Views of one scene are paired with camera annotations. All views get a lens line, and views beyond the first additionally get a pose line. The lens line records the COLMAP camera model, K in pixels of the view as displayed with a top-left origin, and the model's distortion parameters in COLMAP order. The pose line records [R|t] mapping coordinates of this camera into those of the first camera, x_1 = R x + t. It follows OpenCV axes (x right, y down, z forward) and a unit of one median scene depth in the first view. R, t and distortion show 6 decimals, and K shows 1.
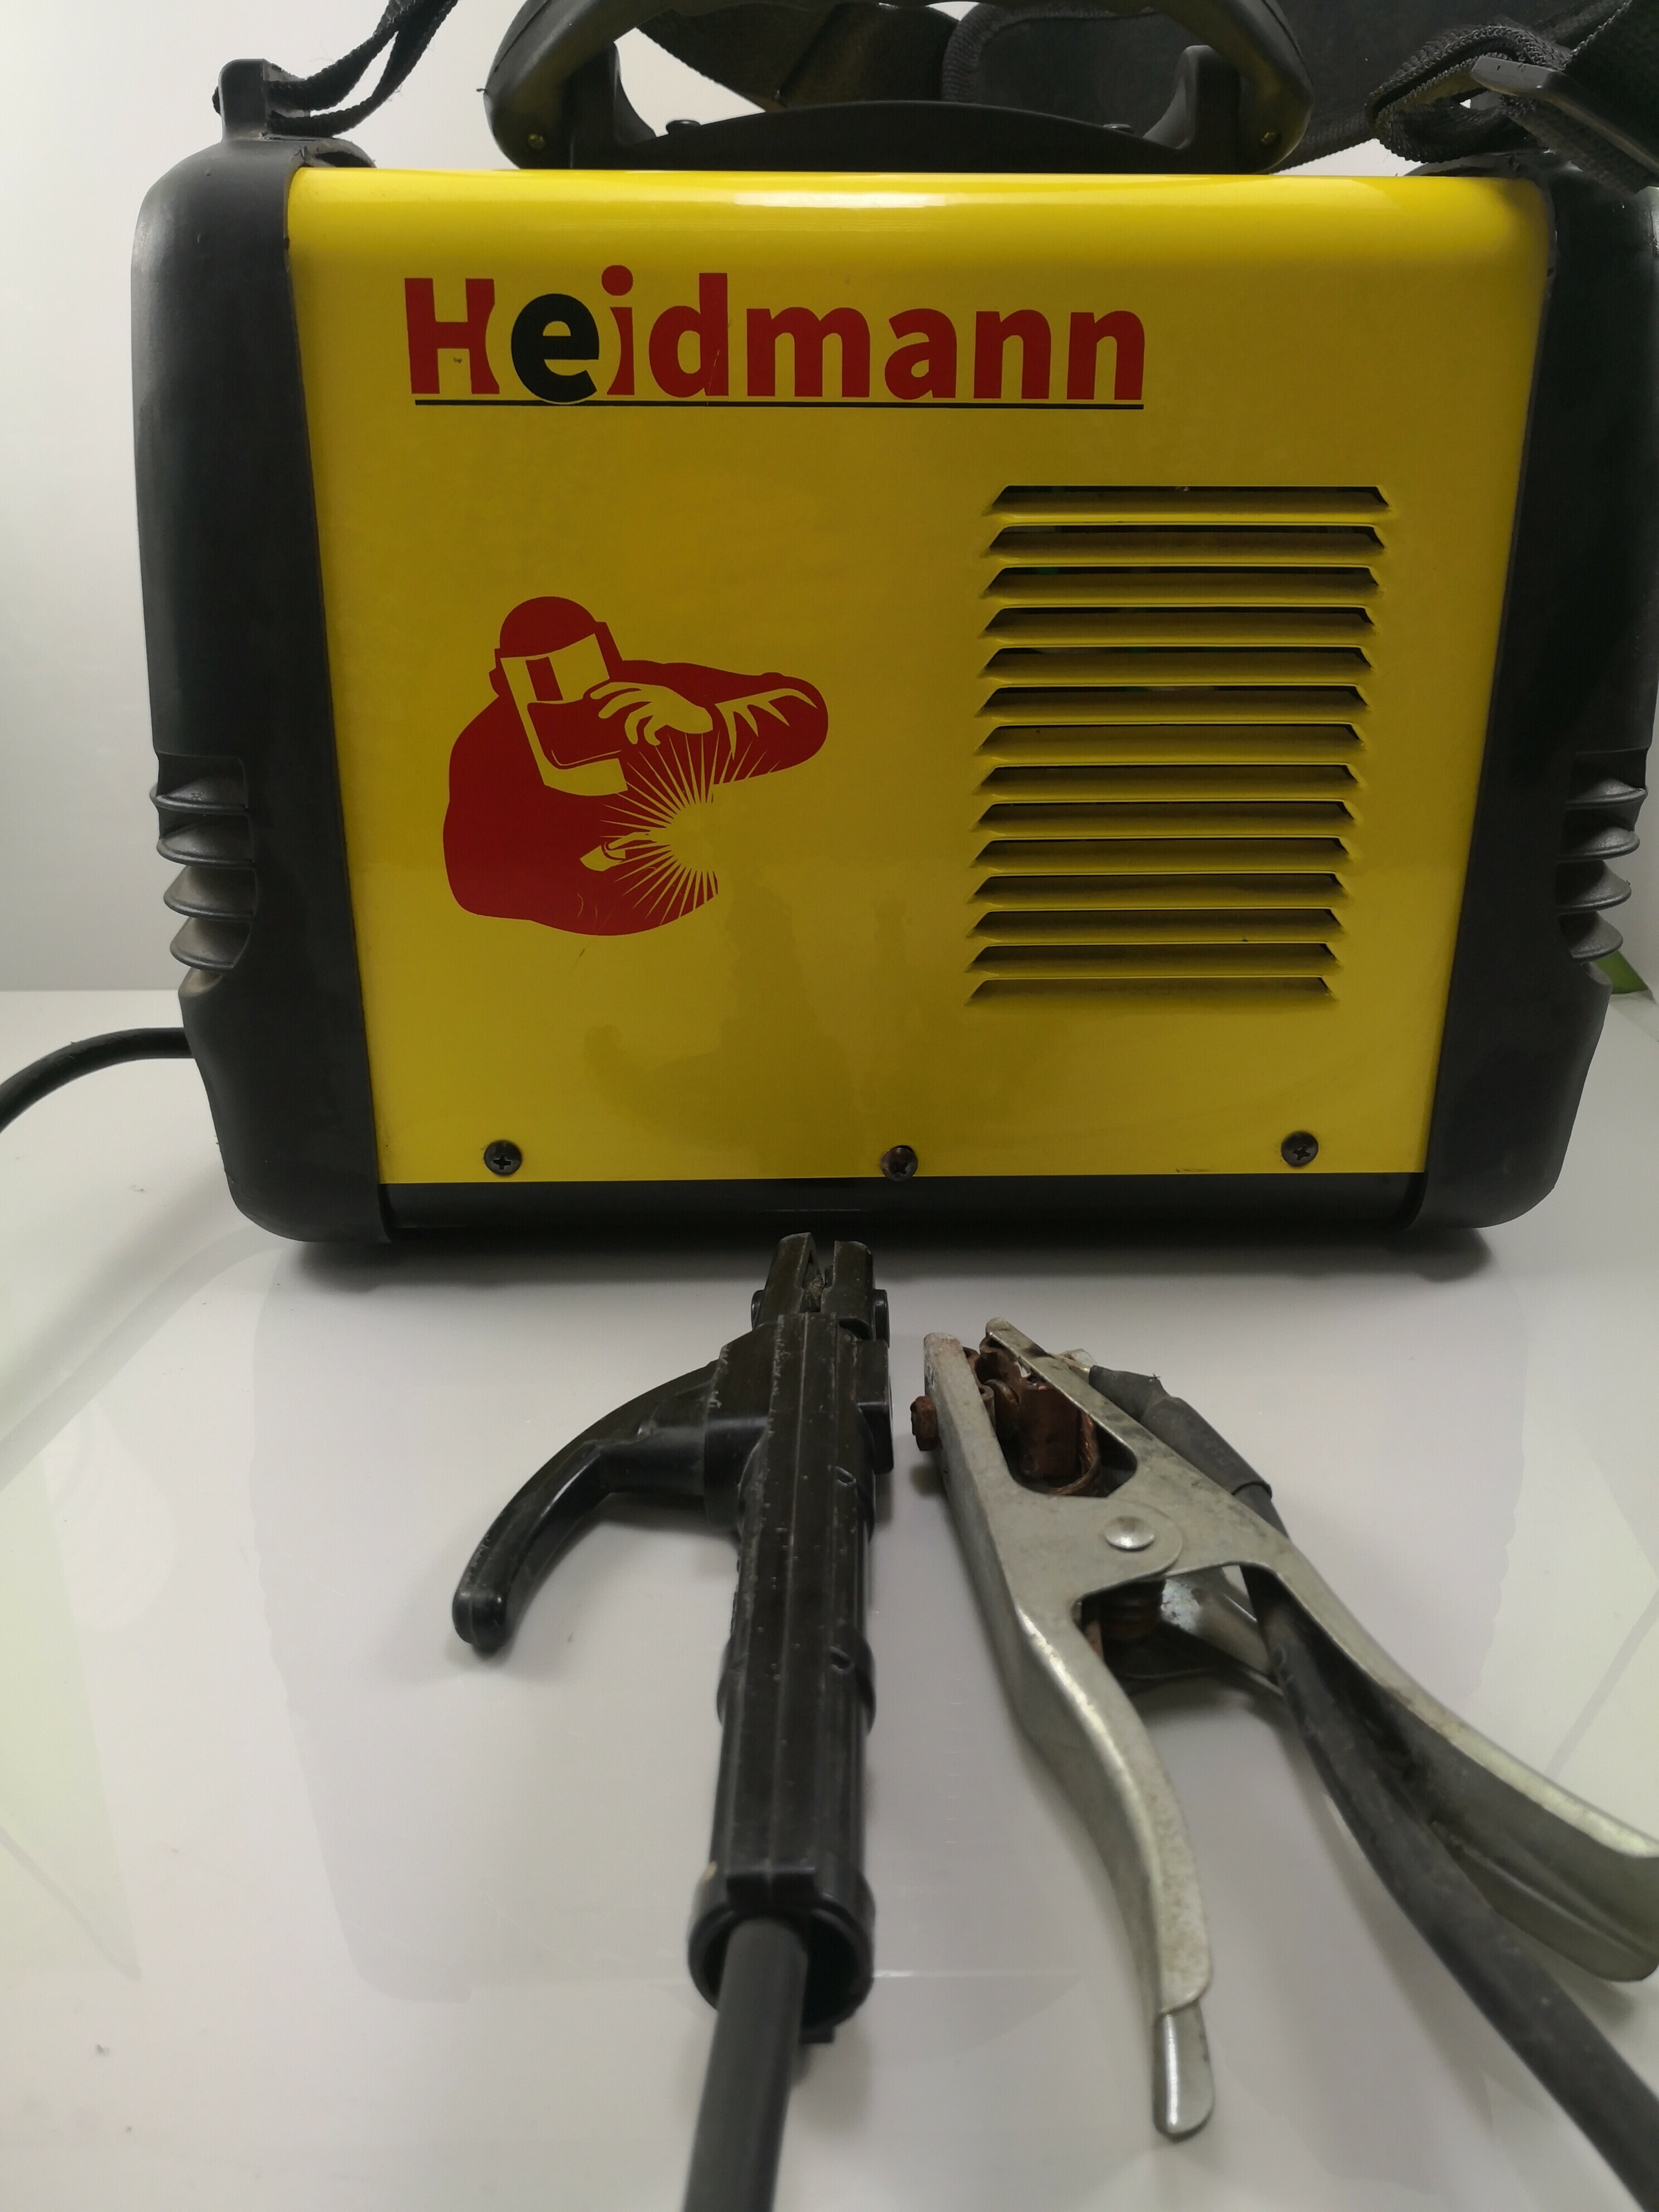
lens RADIAL K [[2120.8, 0, 821.3], [0, 2120.8, 1110.8], [0, 0, 1]] dist [0.043885, -0.032498]
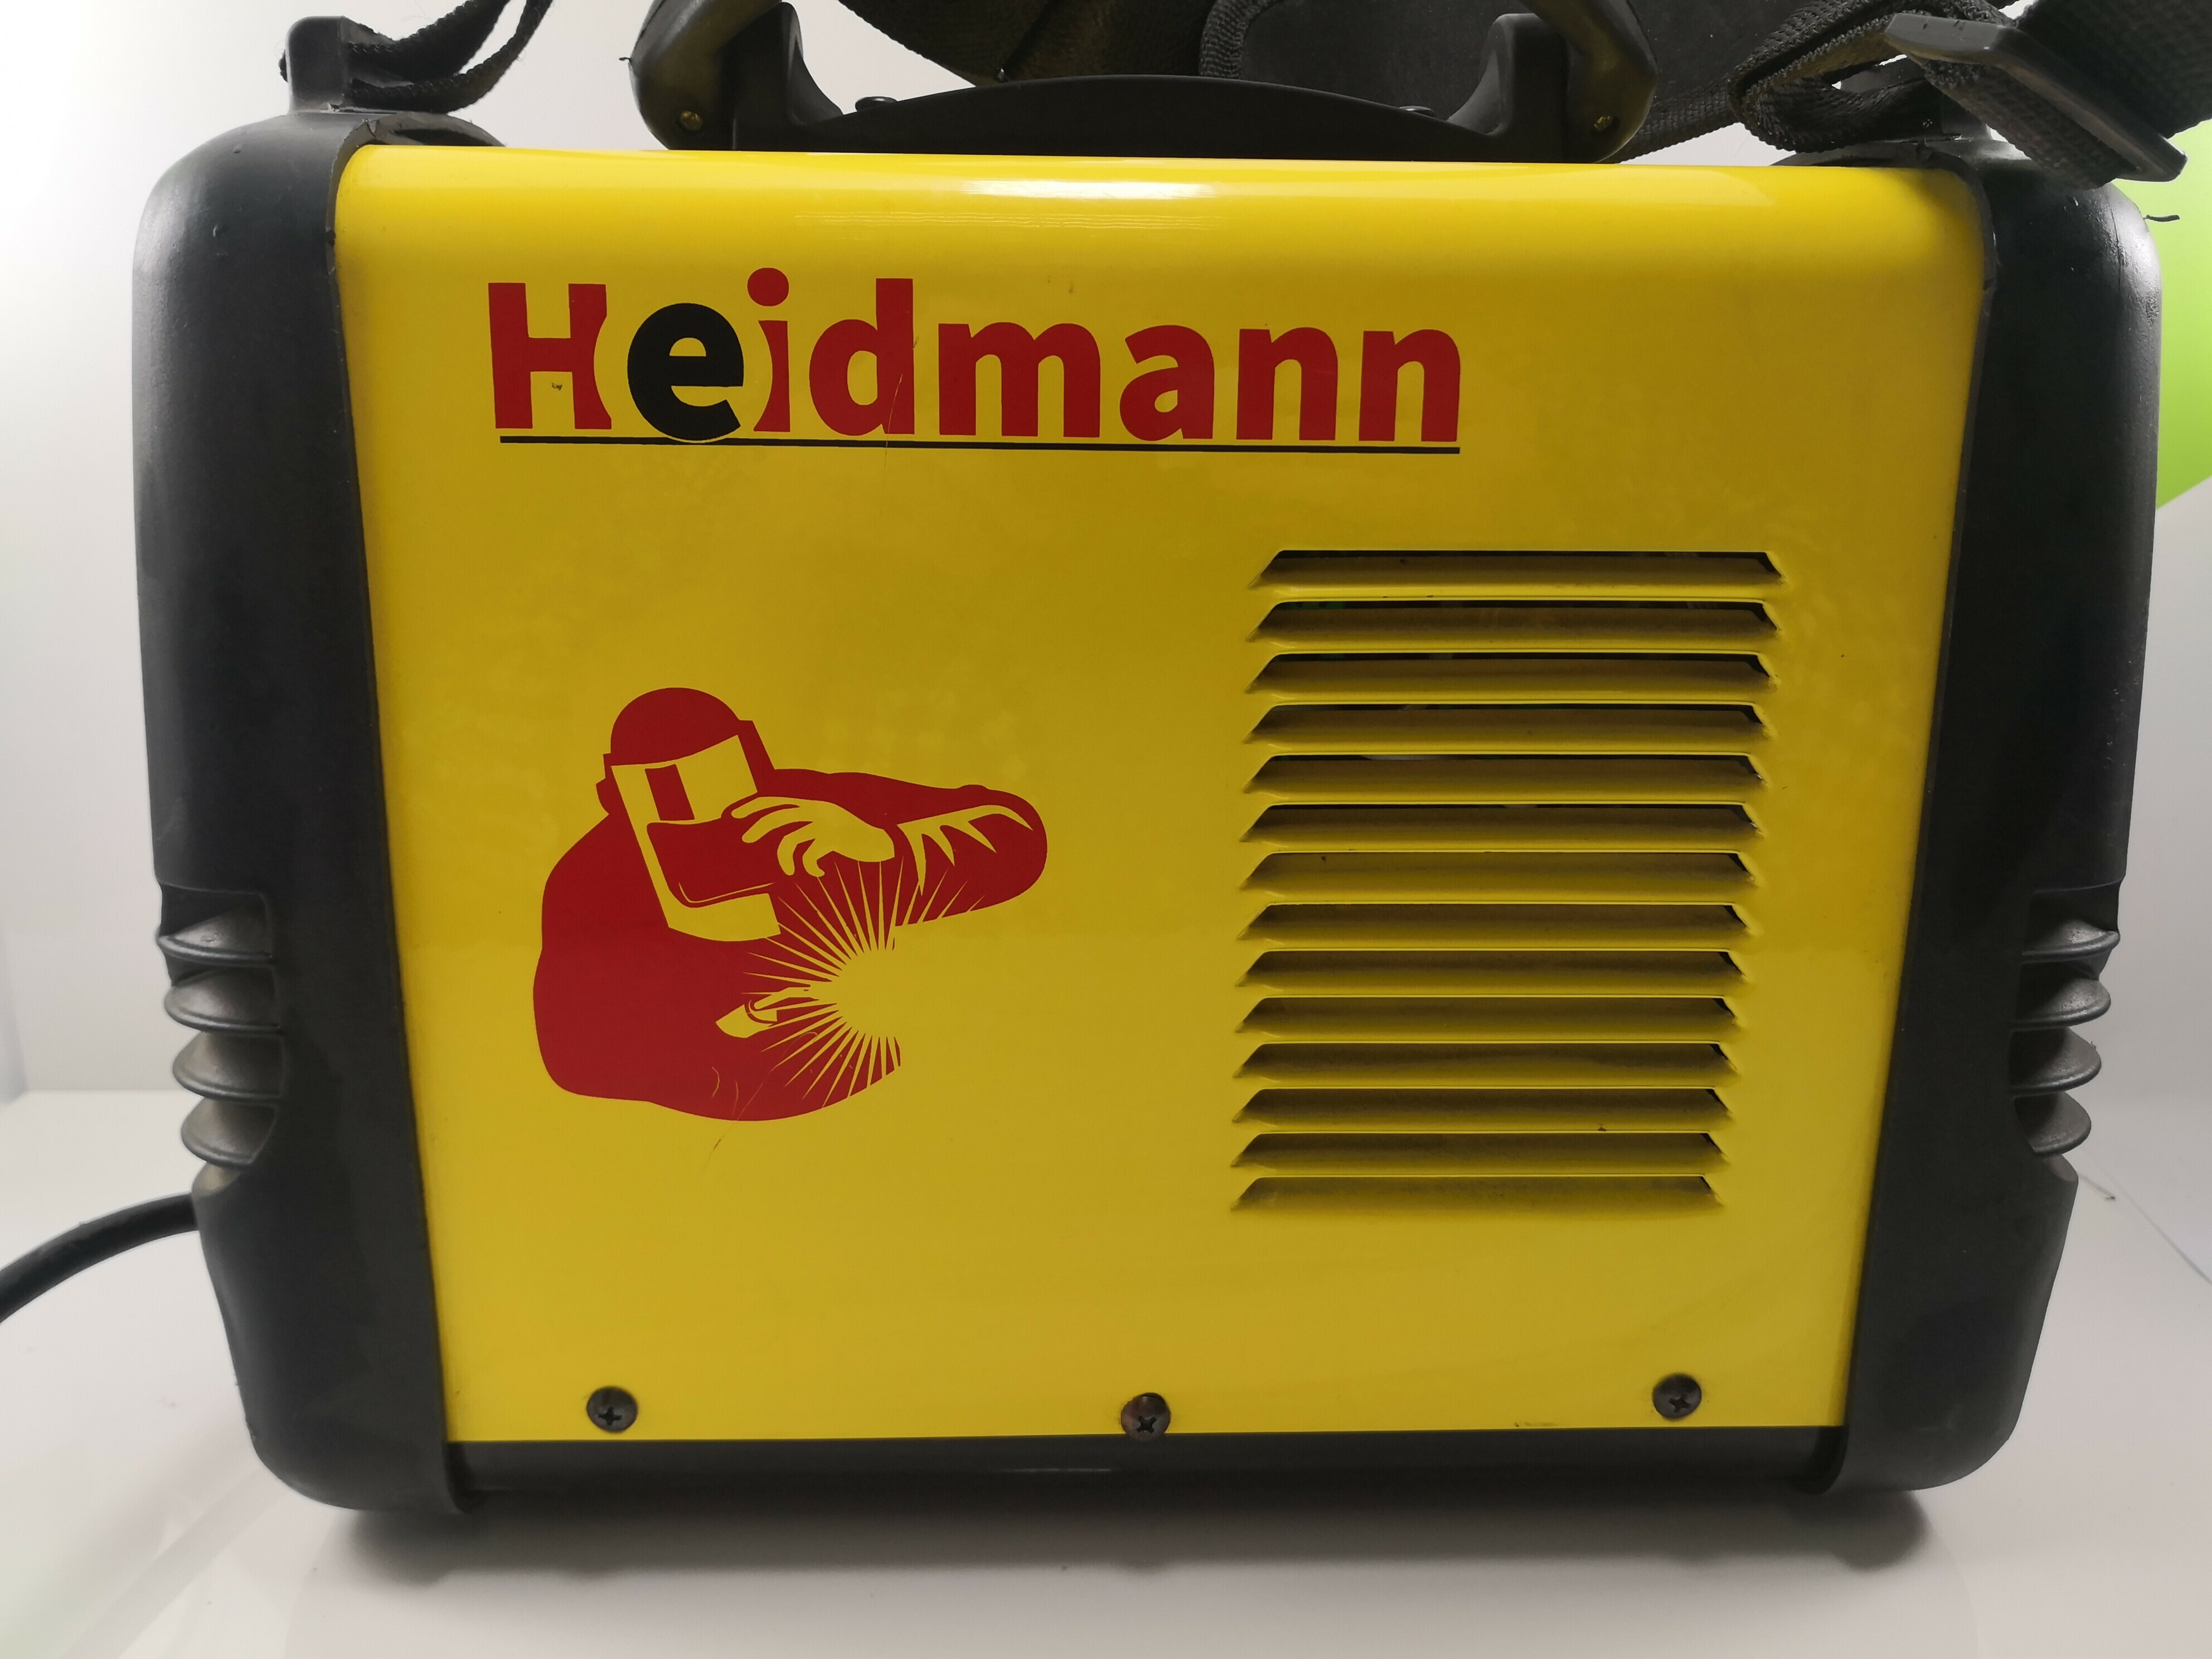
lens RADIAL K [[2120.8, 0, 1108.4], [0, 2120.8, 829.0], [0, 0, 1]] dist [0.043885, -0.032498]
pose [[0.999982, 0.004508, 0.004014, 0.021499], [-0.003996, 0.992827, -0.119489, -0.097350], [-0.004524, 0.119471, 0.992827, 0.244193]]
